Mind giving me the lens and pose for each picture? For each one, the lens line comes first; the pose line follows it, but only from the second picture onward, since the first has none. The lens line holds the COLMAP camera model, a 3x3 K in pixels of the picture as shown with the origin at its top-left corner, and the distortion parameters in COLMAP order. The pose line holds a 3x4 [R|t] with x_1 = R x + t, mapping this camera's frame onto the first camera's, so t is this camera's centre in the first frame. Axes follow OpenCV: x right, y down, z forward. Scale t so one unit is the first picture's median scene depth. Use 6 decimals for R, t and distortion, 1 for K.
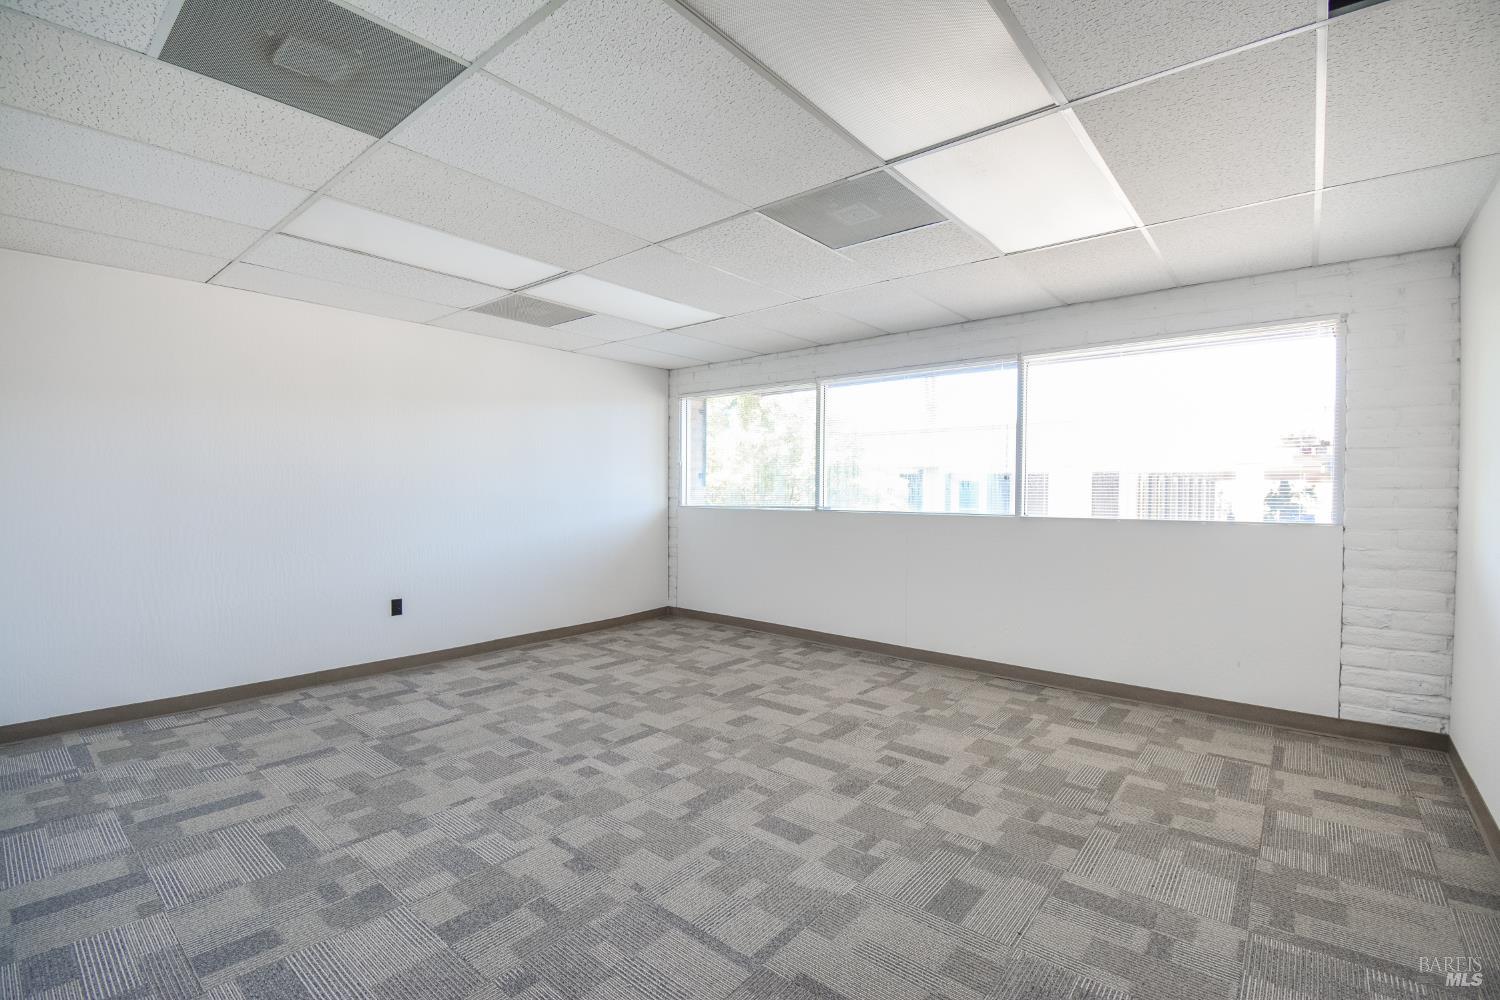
lens RADIAL K [[668.3, 0, 746.9], [0, 668.3, 499.7], [0, 0, 1]] dist [0.004865, -0.007180]
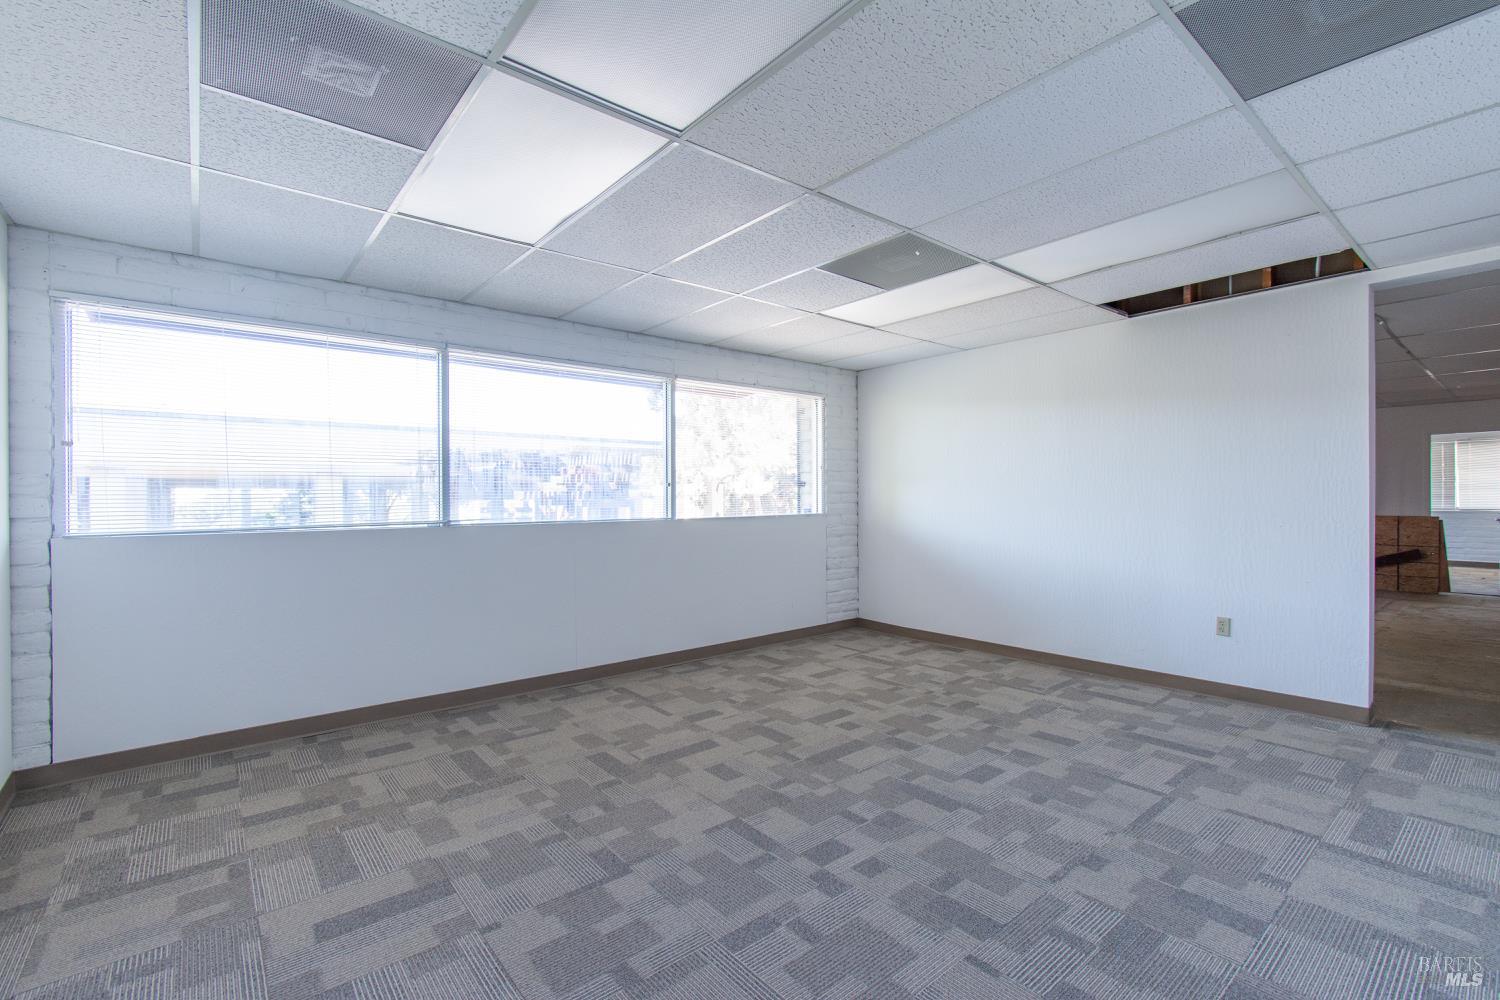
lens RADIAL K [[668.3, 0, 752.9], [0, 668.3, 498.5], [0, 0, 1]] dist [0.004865, -0.007180]
pose [[0.173083, -0.007645, 0.984878, -0.866440], [0.023512, 0.999717, 0.003628, -0.013072], [-0.984627, 0.022529, 0.173214, 0.858823]]
